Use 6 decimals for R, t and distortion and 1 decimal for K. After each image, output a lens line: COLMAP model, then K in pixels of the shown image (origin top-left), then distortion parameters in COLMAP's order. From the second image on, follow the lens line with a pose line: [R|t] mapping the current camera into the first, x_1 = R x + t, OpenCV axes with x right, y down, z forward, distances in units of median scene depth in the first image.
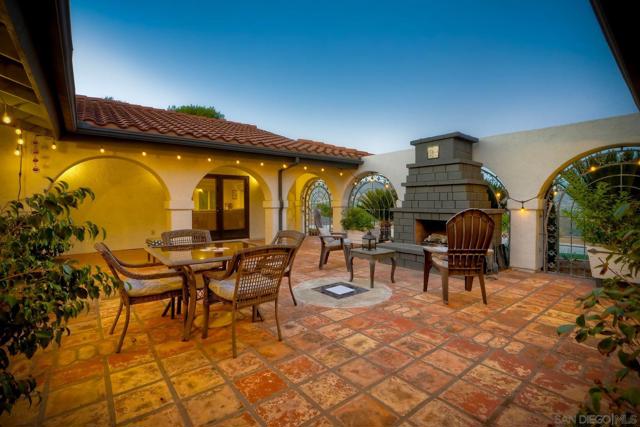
lens RADIAL K [[293.6, 0, 319.9], [0, 293.6, 210.6], [0, 0, 1]] dist [-0.010228, 0.001583]
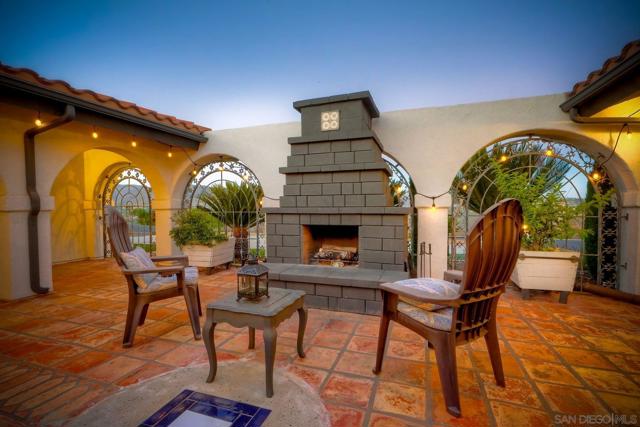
lens RADIAL K [[293.6, 0, 319.0], [0, 293.6, 216.0], [0, 0, 1]] dist [-0.010228, 0.001583]
pose [[0.849288, -0.020311, 0.527540, 0.016442], [0.019528, 0.999784, 0.007055, 0.006380], [-0.527569, 0.004310, 0.849501, 0.425058]]
